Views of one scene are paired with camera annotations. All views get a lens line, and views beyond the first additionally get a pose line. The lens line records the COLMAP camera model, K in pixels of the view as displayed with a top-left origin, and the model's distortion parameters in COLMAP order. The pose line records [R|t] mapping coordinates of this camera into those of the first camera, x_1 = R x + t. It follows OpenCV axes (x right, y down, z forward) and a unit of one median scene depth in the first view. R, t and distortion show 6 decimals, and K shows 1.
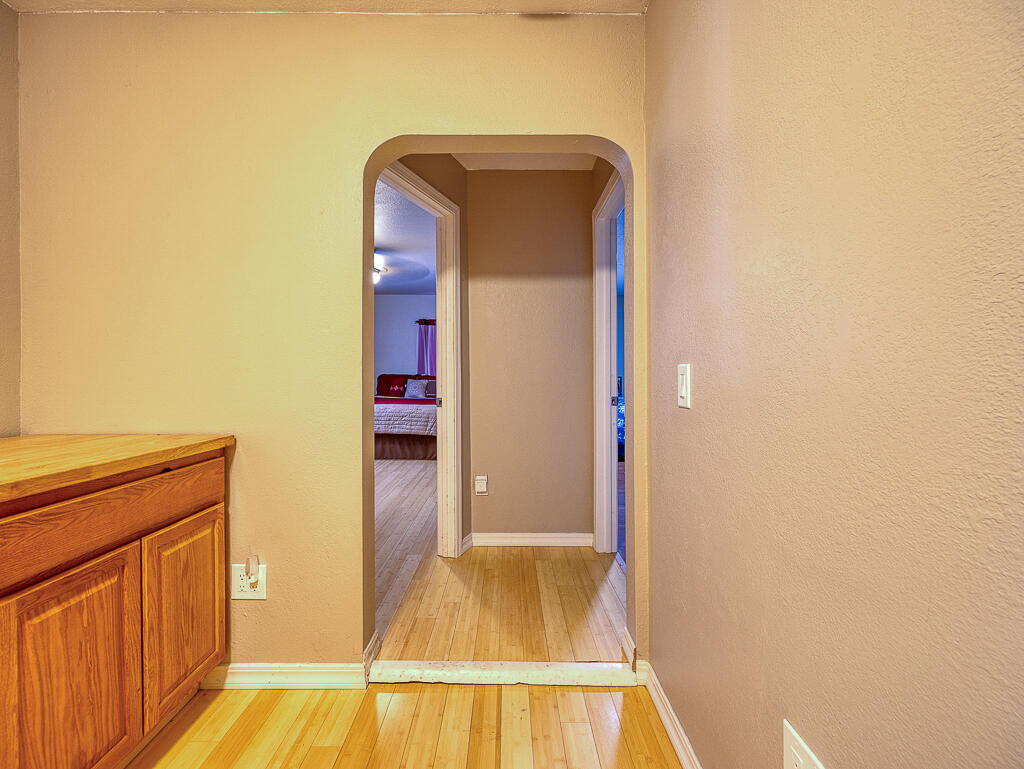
lens RADIAL K [[444.3, 0, 508.1], [0, 444.3, 386.1], [0, 0, 1]] dist [0.003948, 0.000337]
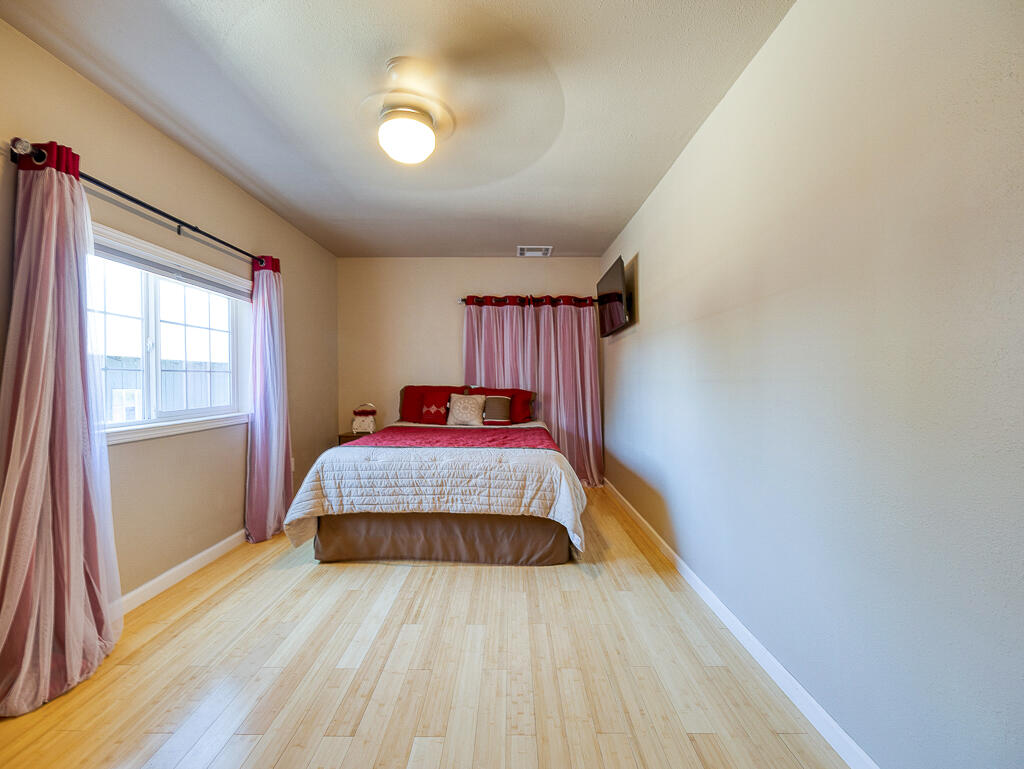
lens RADIAL K [[444.3, 0, 508.1], [0, 444.3, 386.1], [0, 0, 1]] dist [0.003948, 0.000337]
pose [[0.999926, -0.011514, 0.004004, -0.152877], [0.011562, 0.999859, -0.012151, -0.018508], [-0.003863, 0.012197, 0.999918, 0.399556]]
